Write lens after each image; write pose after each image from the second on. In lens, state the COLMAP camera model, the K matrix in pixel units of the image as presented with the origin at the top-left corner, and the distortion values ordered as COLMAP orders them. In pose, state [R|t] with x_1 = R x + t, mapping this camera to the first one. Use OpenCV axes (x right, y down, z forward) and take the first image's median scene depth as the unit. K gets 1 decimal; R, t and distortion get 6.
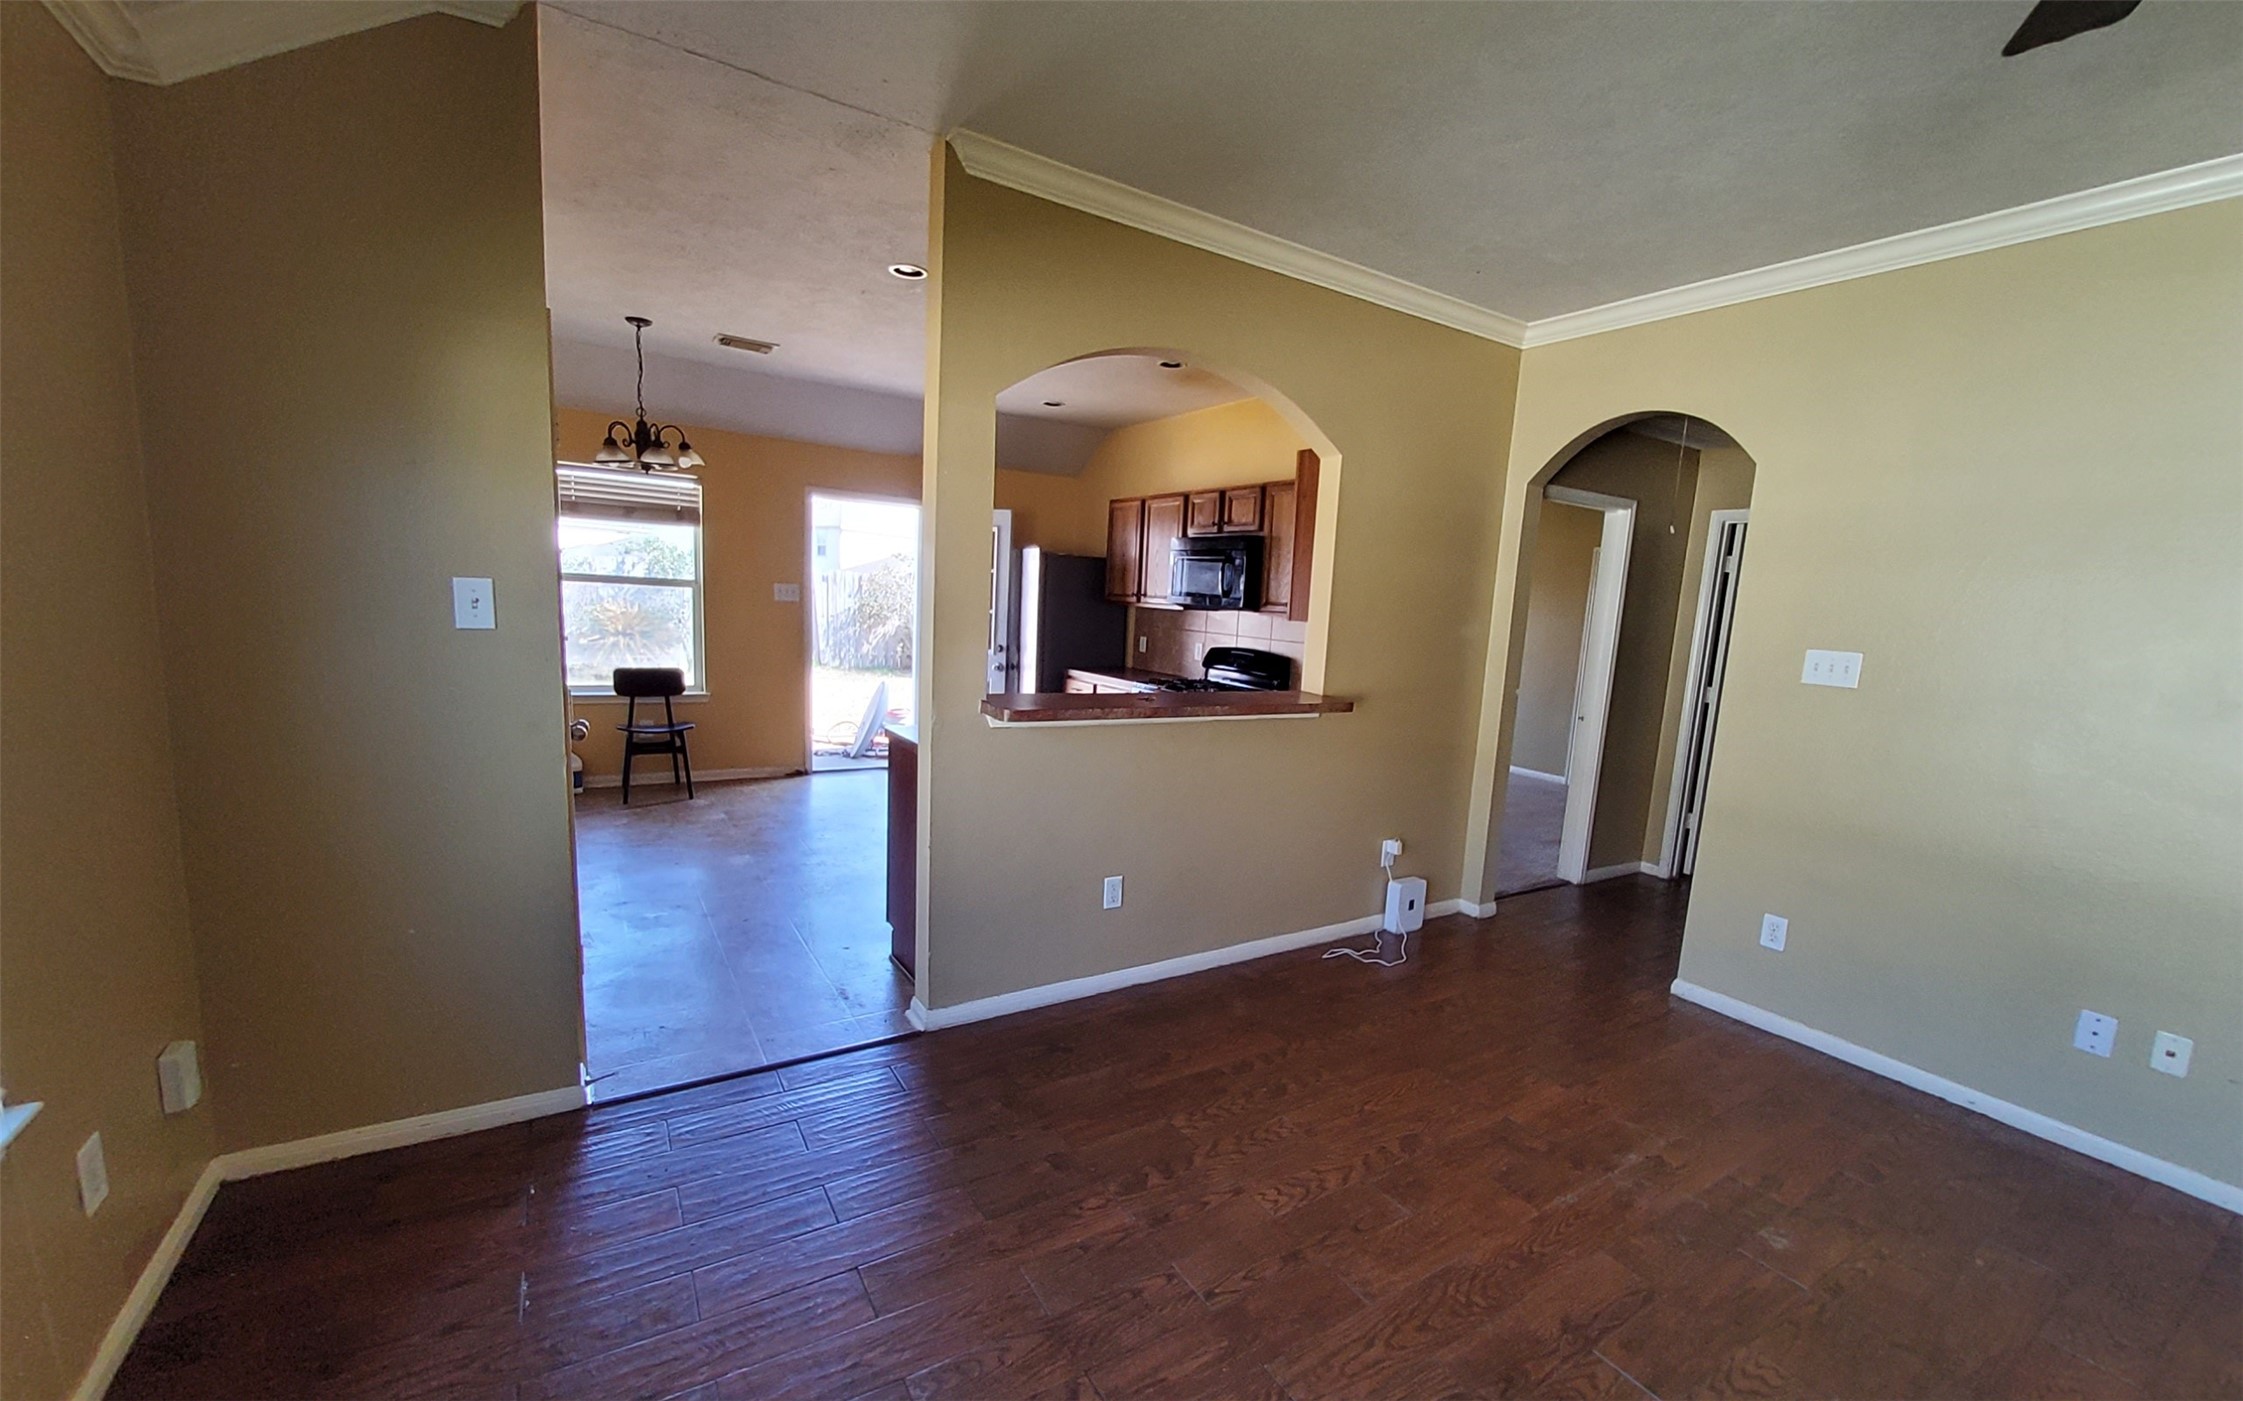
lens RADIAL K [[892.0, 0, 1139.5], [0, 892.0, 725.2], [0, 0, 1]] dist [0.003794, -0.006594]
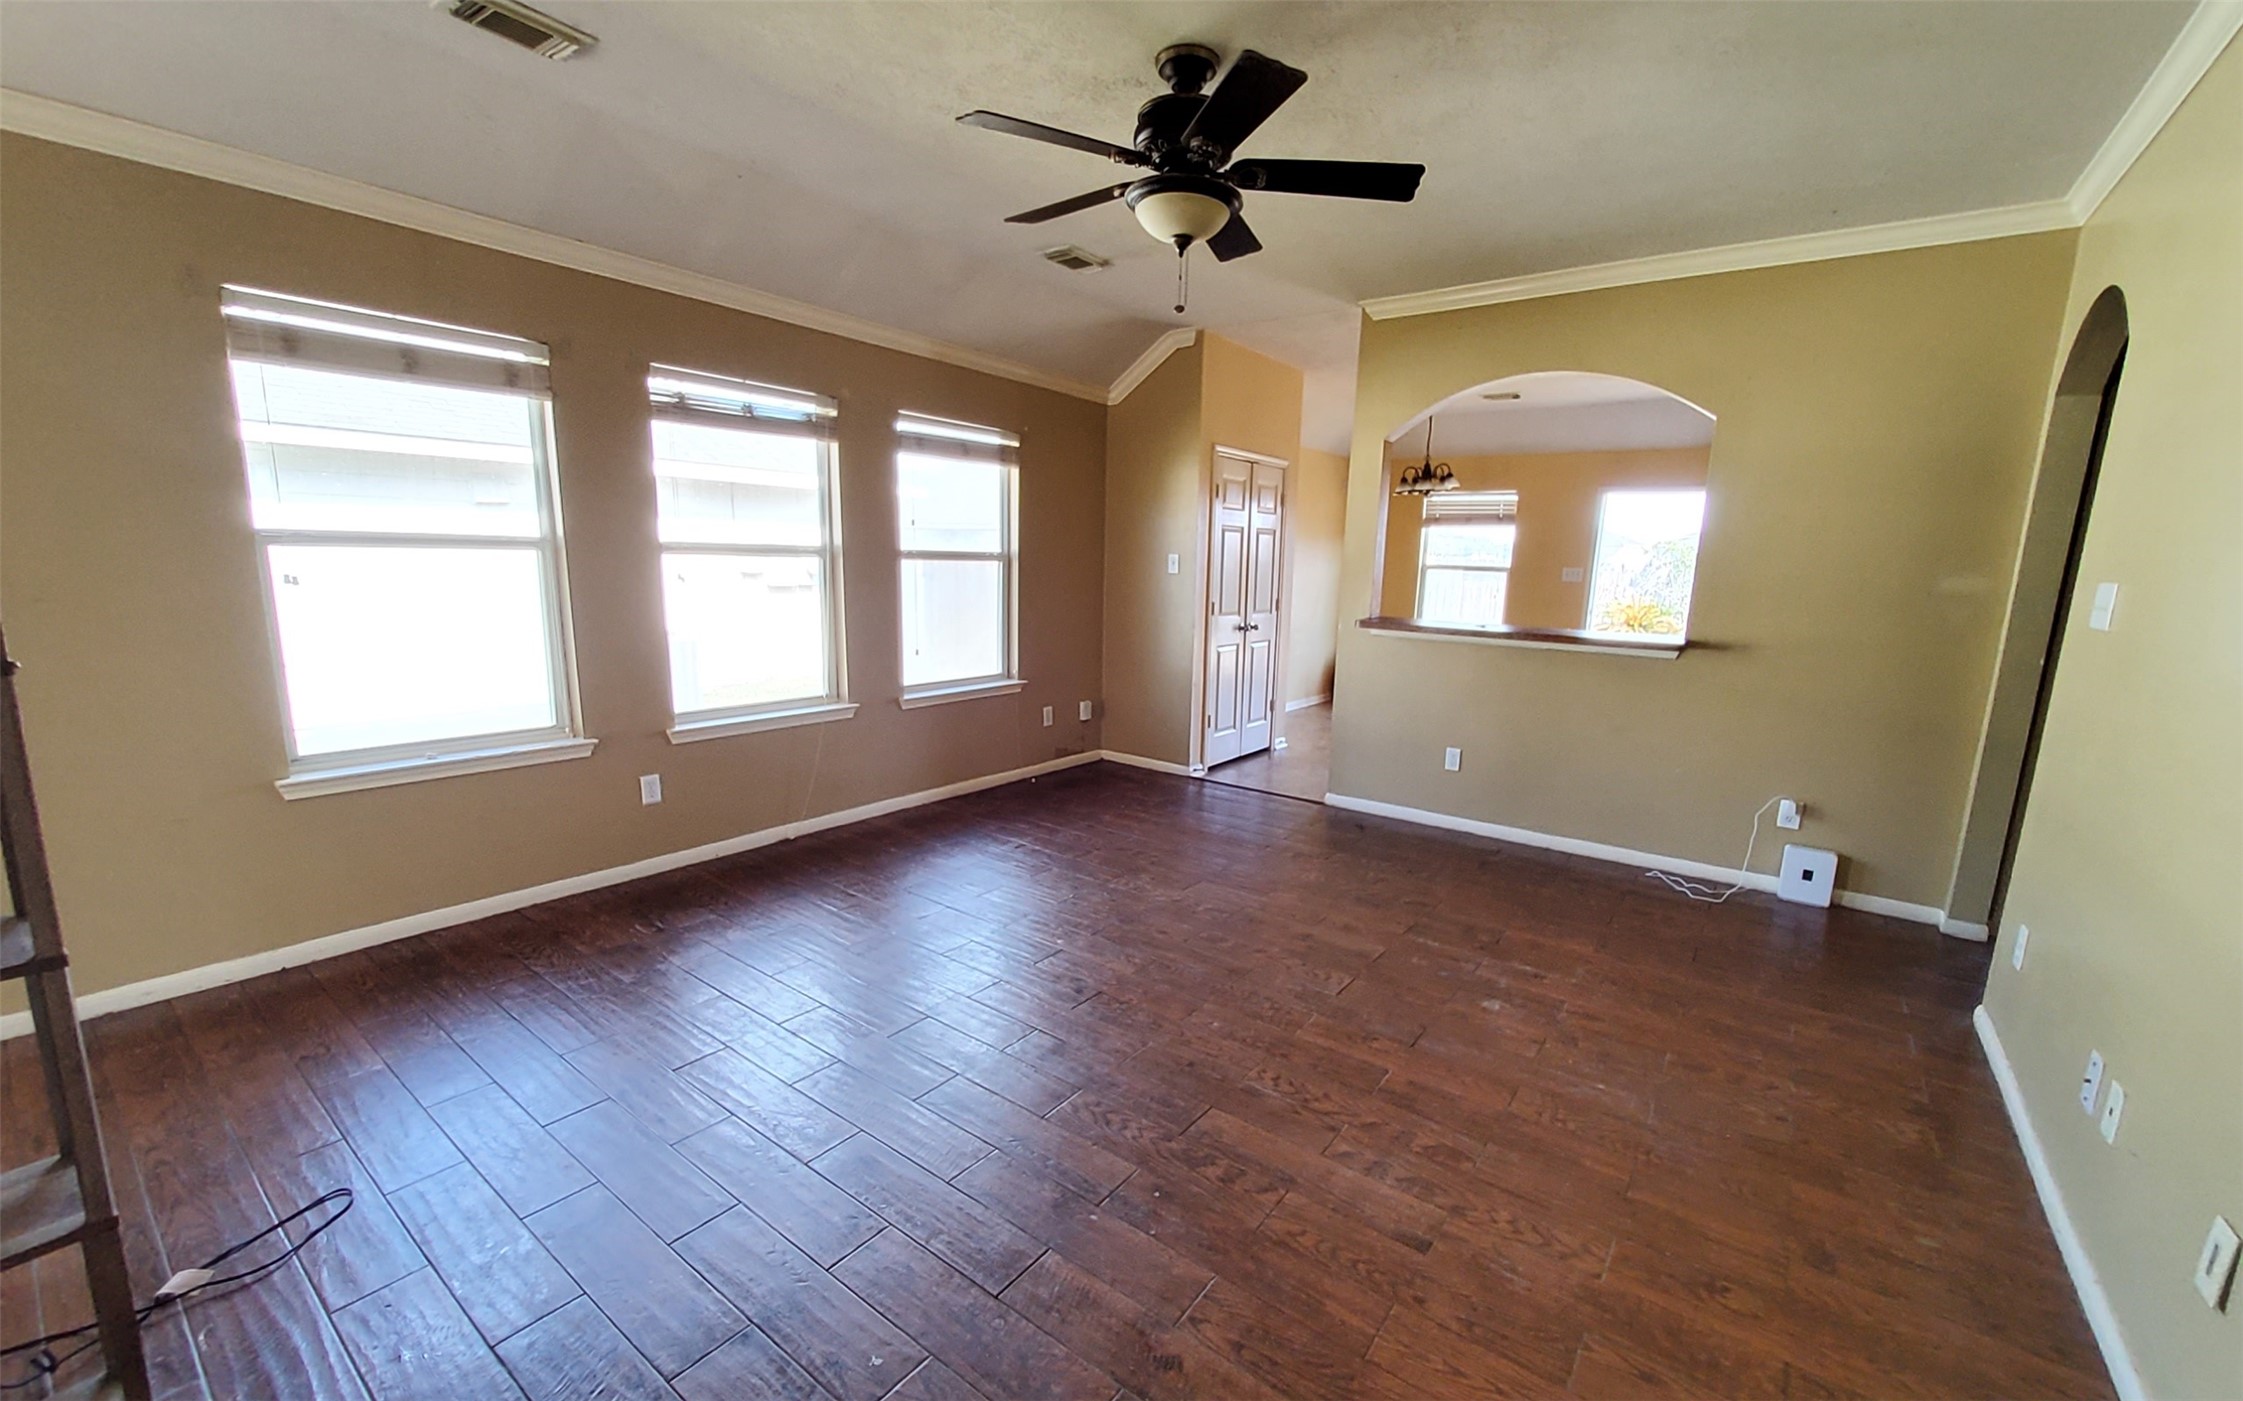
lens RADIAL K [[892.0, 0, 1139.5], [0, 892.0, 725.2], [0, 0, 1]] dist [0.003794, -0.006594]
pose [[0.364285, 0.129582, -0.922228, 0.799049], [-0.142812, 0.986332, 0.082177, 0.061615], [0.920273, 0.101769, 0.377811, -0.017896]]
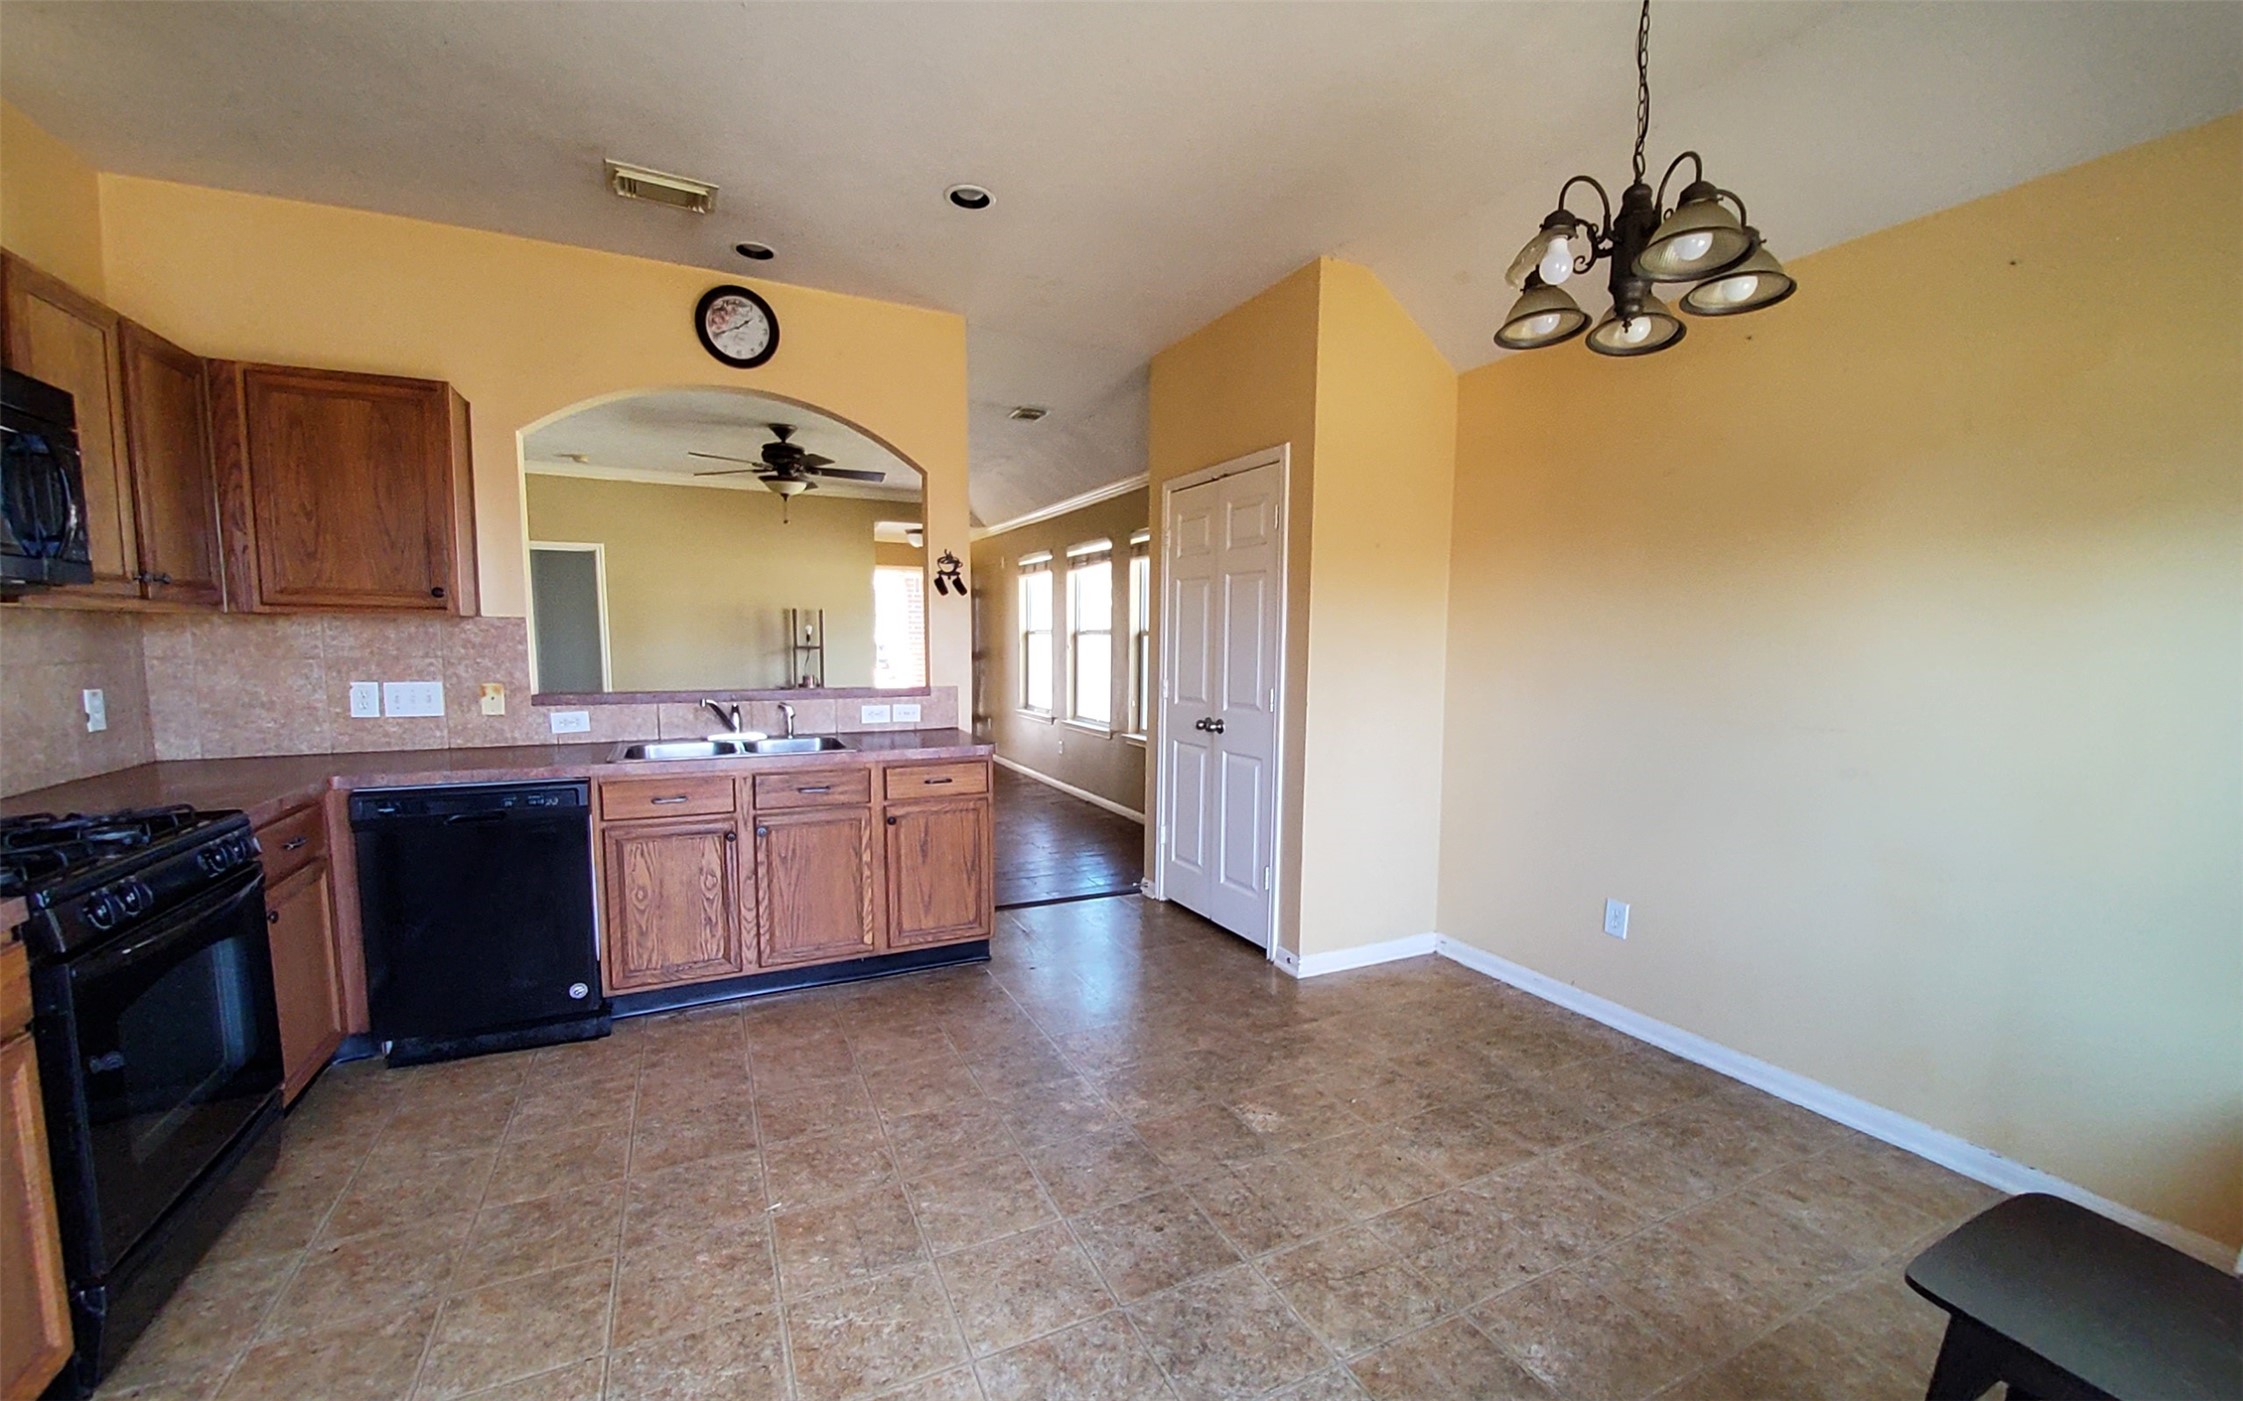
lens RADIAL K [[892.0, 0, 1139.5], [0, 892.0, 725.2], [0, 0, 1]] dist [0.003794, -0.006594]
pose [[-0.993655, -0.069463, 0.088456, -0.405520], [-0.045959, 0.968597, 0.244353, -0.212329], [-0.102652, 0.238737, -0.965643, 1.530854]]
